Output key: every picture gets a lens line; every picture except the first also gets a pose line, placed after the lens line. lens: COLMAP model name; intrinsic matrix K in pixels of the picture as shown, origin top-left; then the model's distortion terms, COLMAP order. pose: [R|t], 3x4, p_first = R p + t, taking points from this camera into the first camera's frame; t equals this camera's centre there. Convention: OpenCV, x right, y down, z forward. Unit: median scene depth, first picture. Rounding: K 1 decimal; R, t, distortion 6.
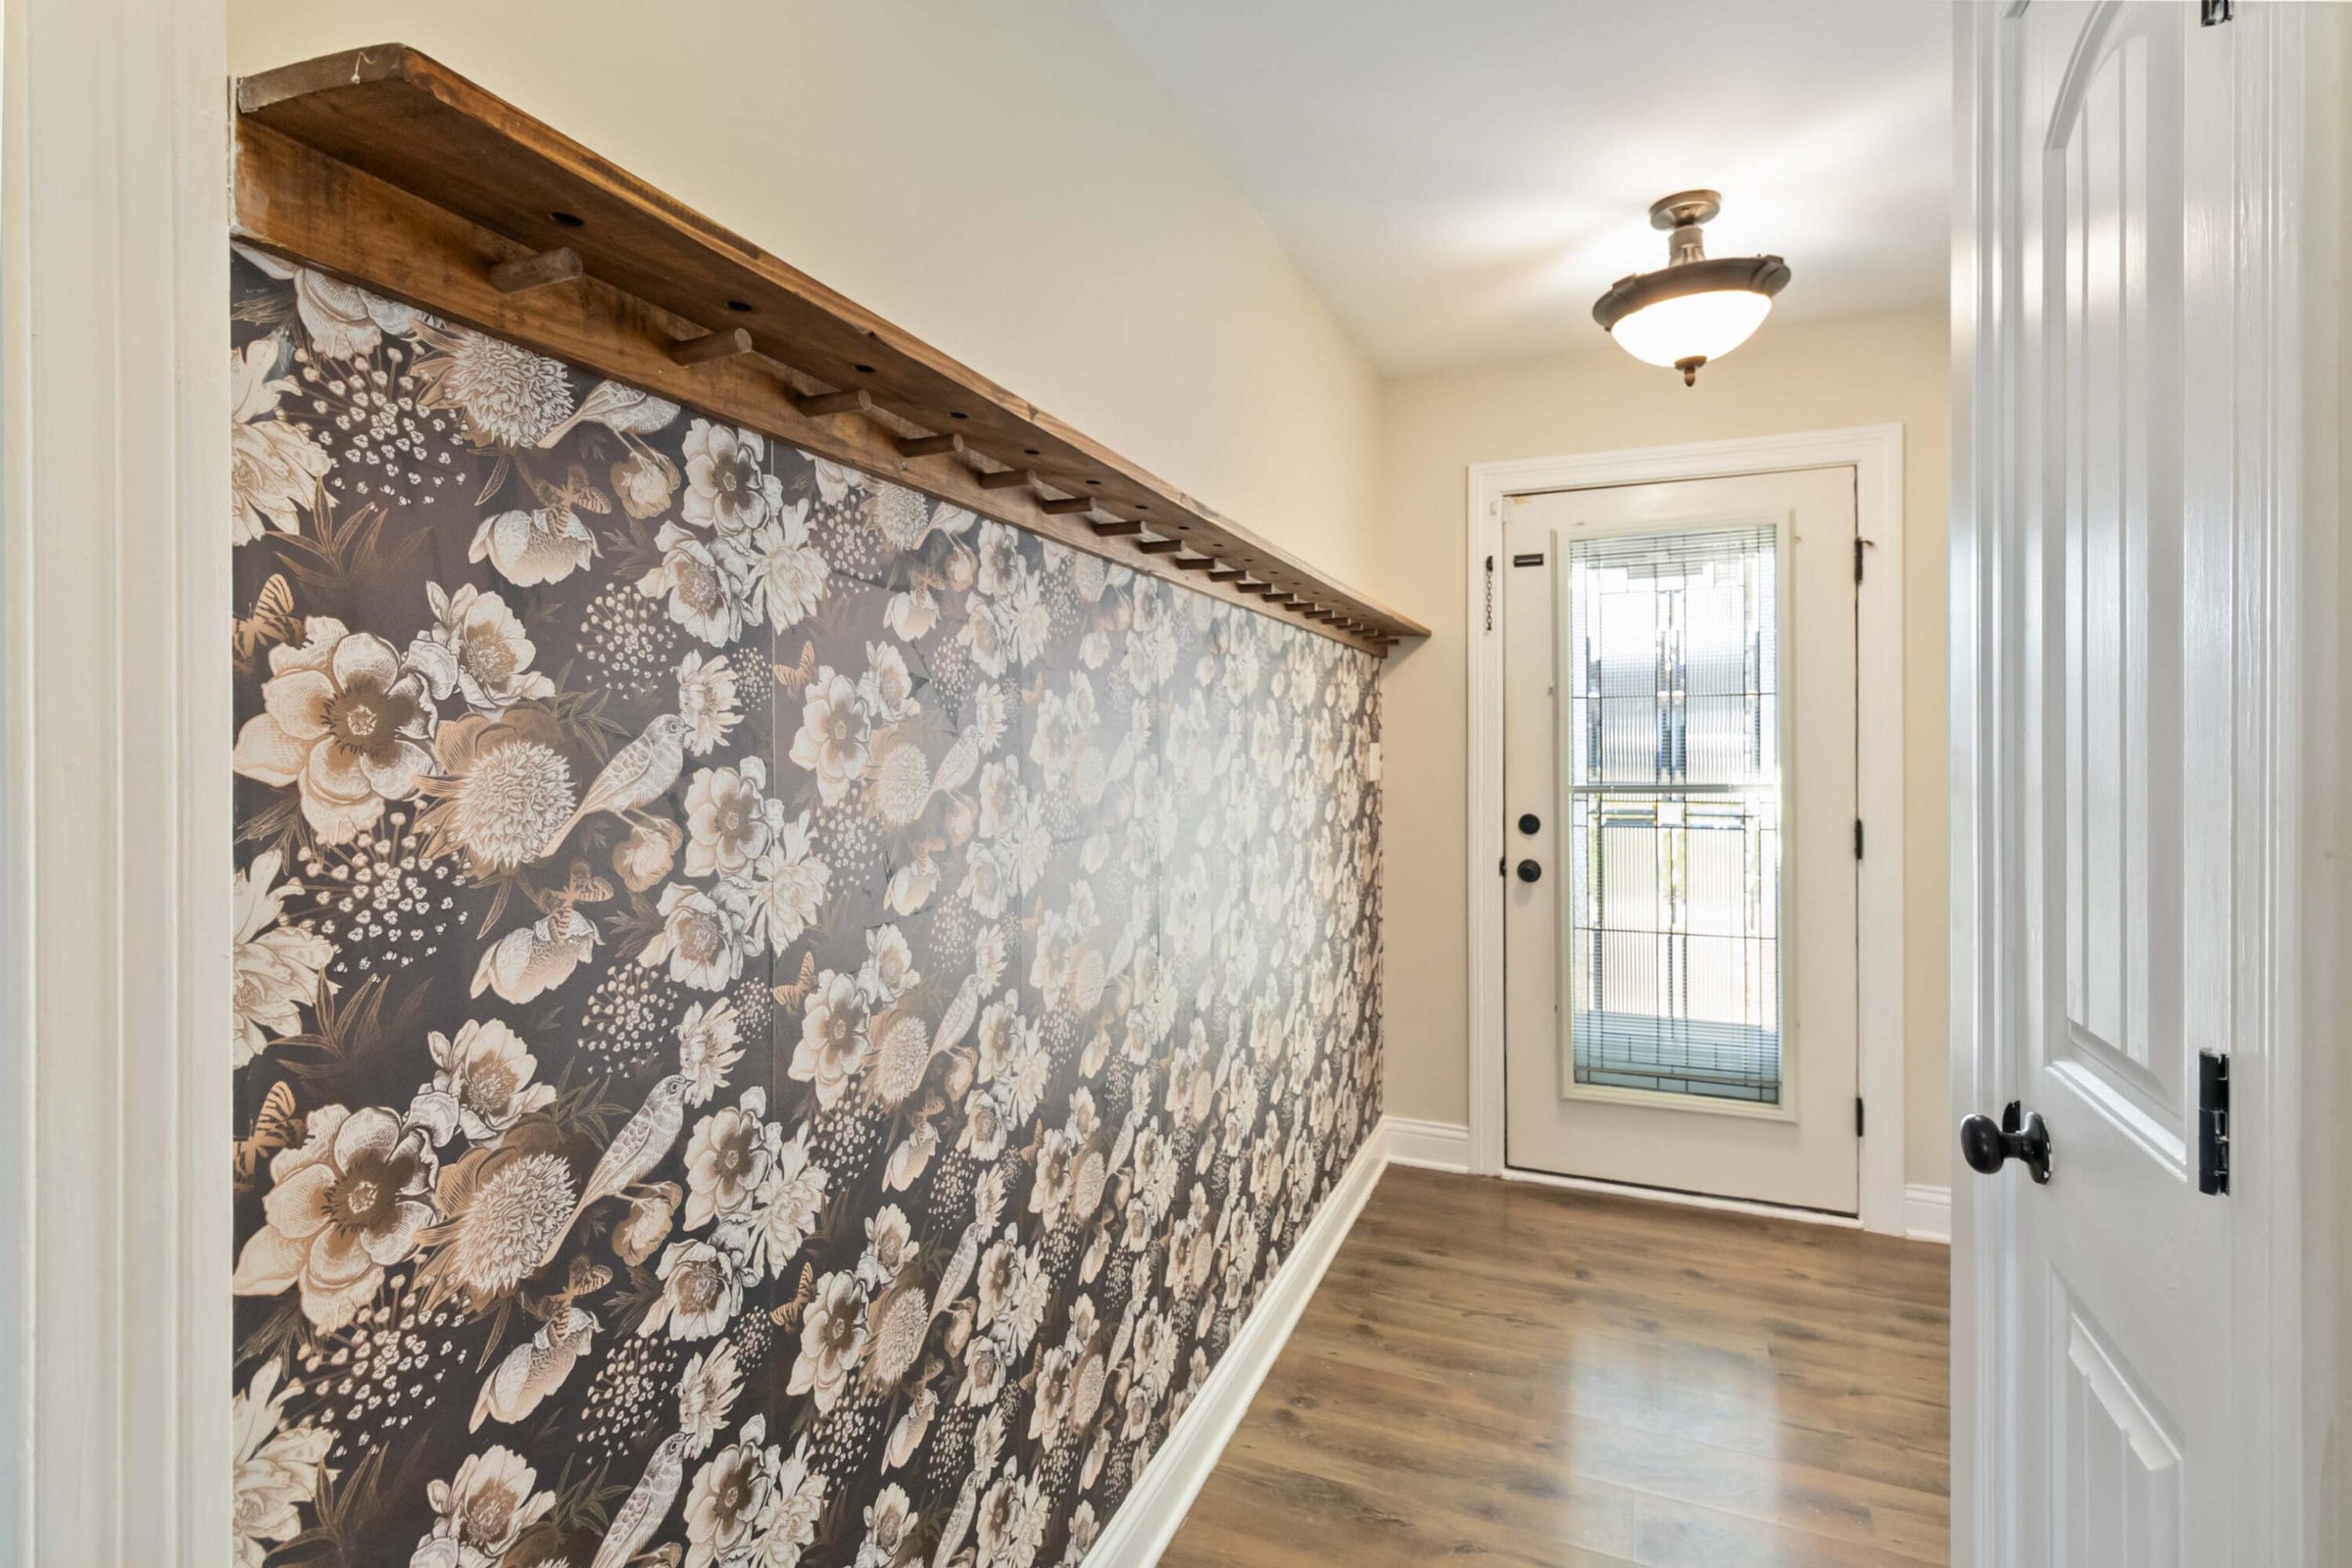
lens RADIAL K [[1102.4, 0, 1176.9], [0, 1102.4, 766.2], [0, 0, 1]] dist [-0.001654, -0.000439]
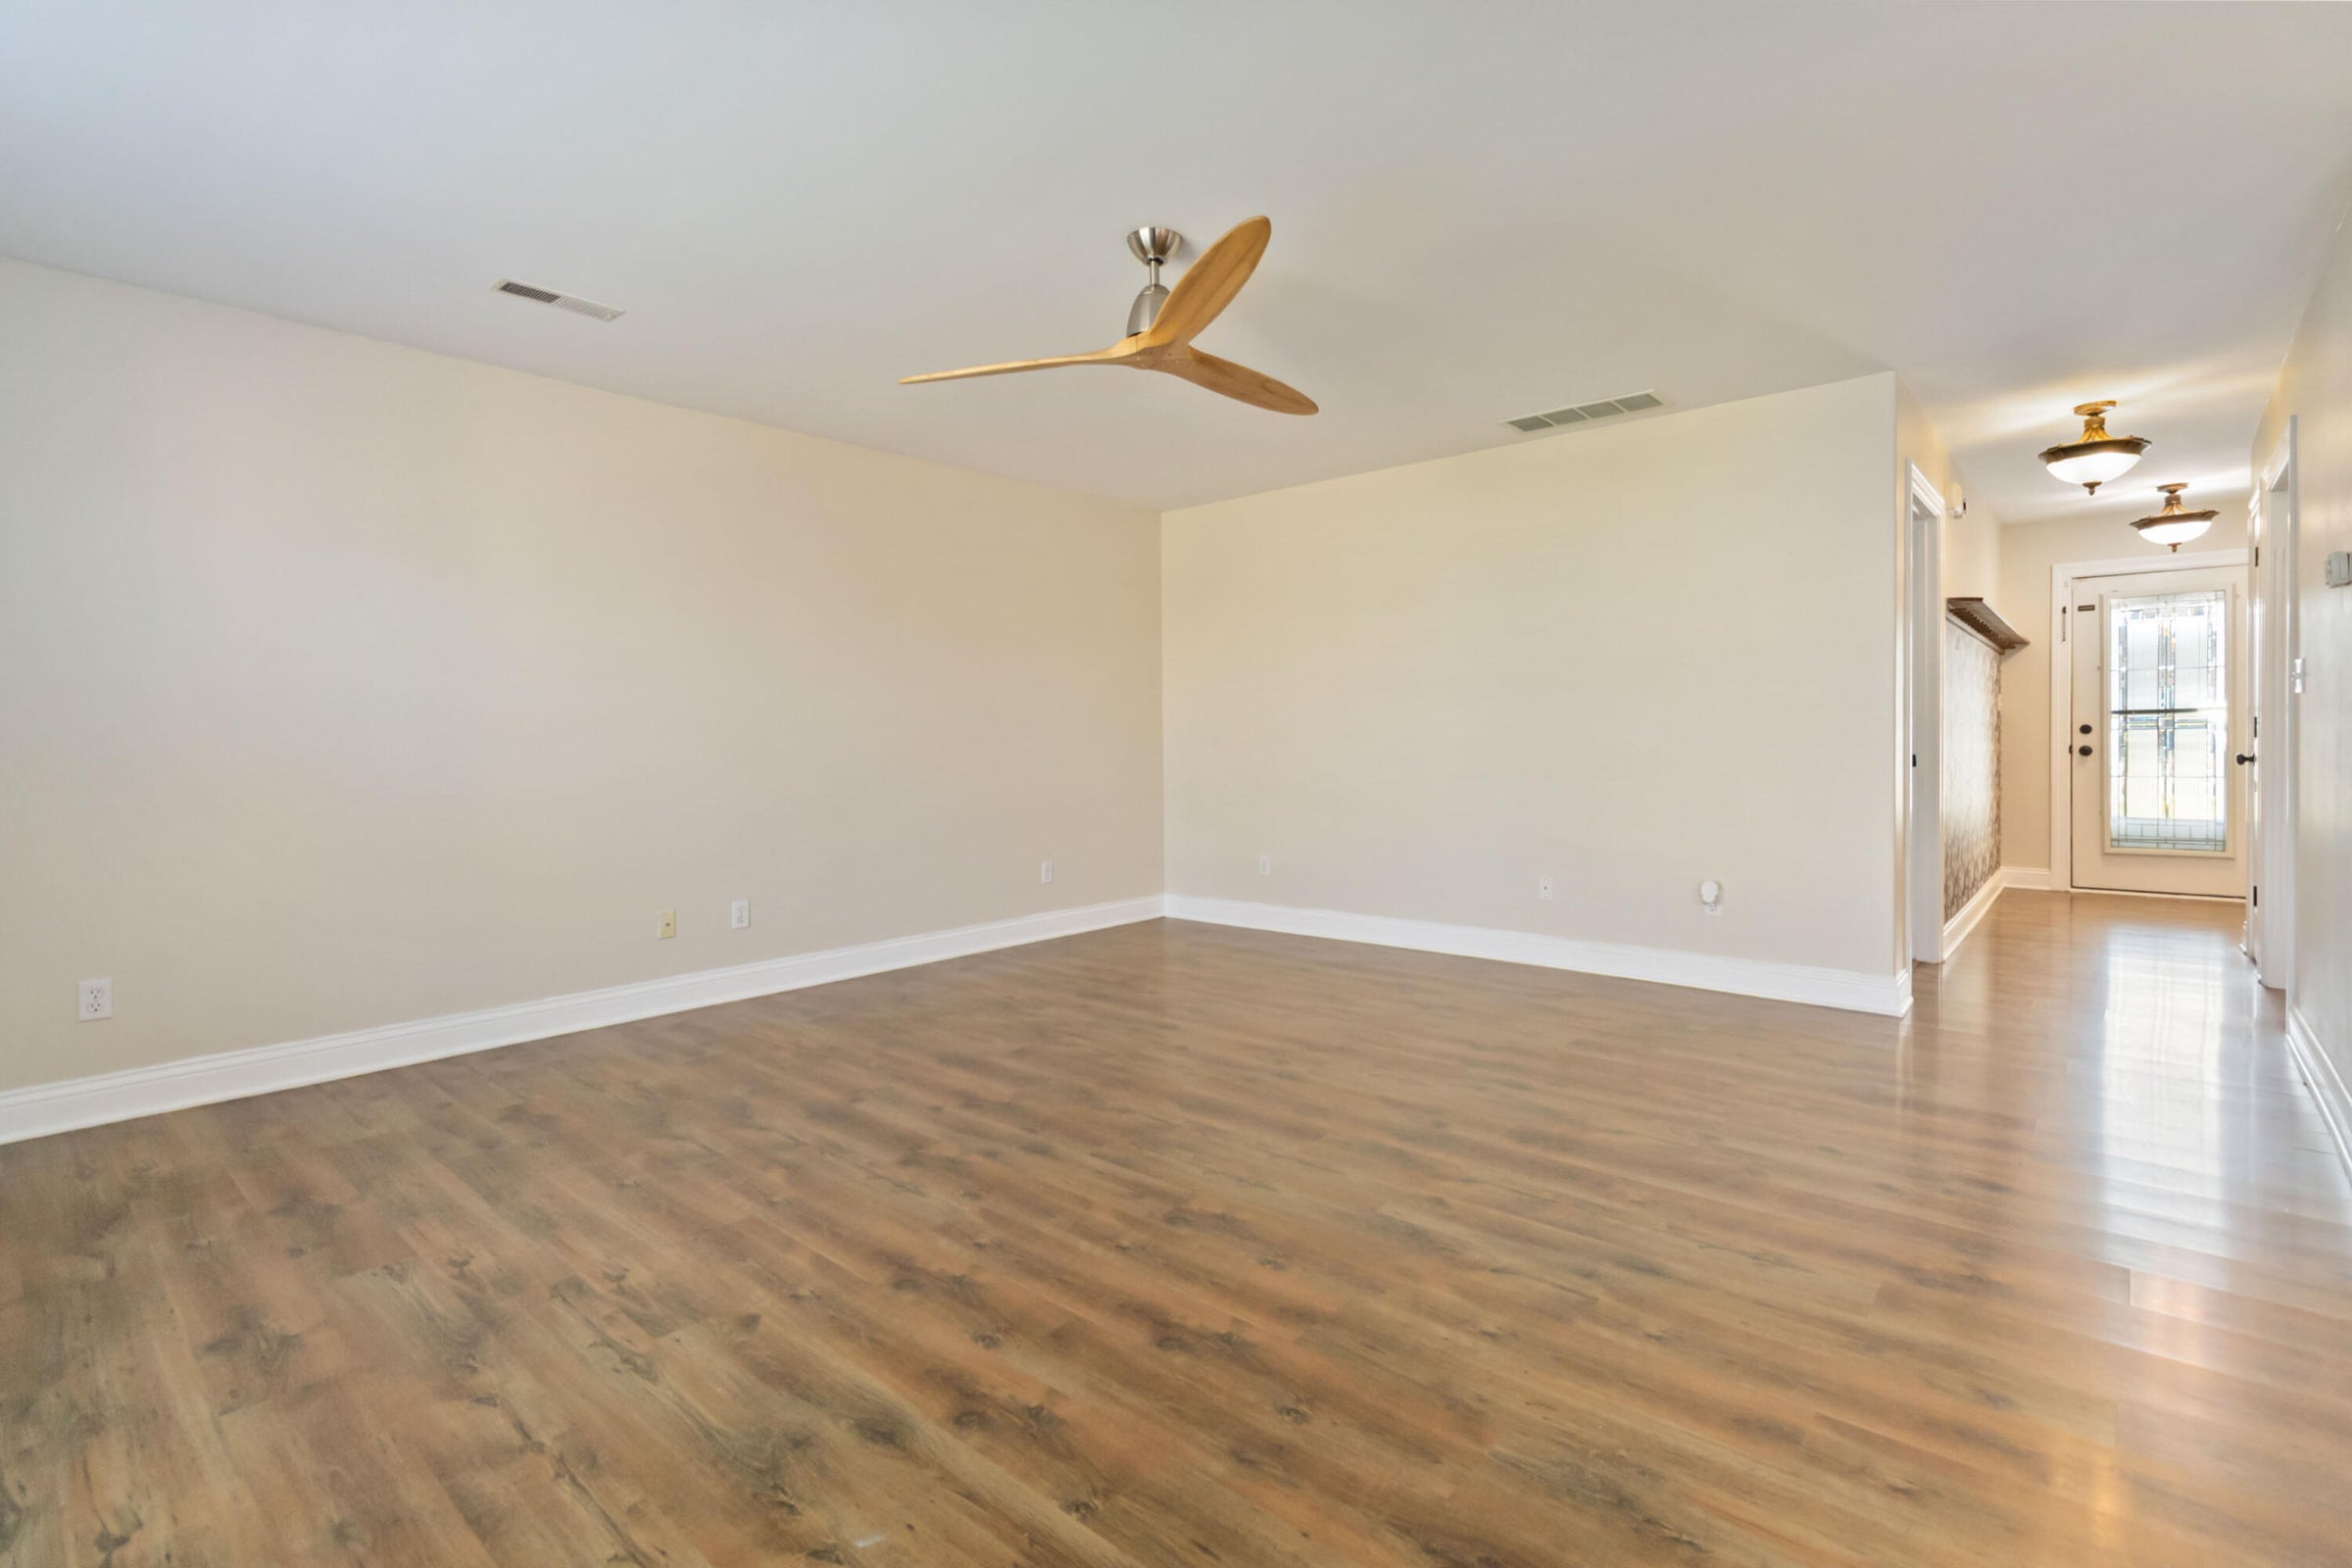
lens RADIAL K [[1102.4, 0, 1175.6], [0, 1102.4, 769.4], [0, 0, 1]] dist [-0.001654, -0.000439]
pose [[0.950699, -0.001430, -0.310112, -0.715267], [0.006562, 0.999858, 0.015507, 0.085984], [0.310045, -0.016778, 0.950574, -1.624362]]
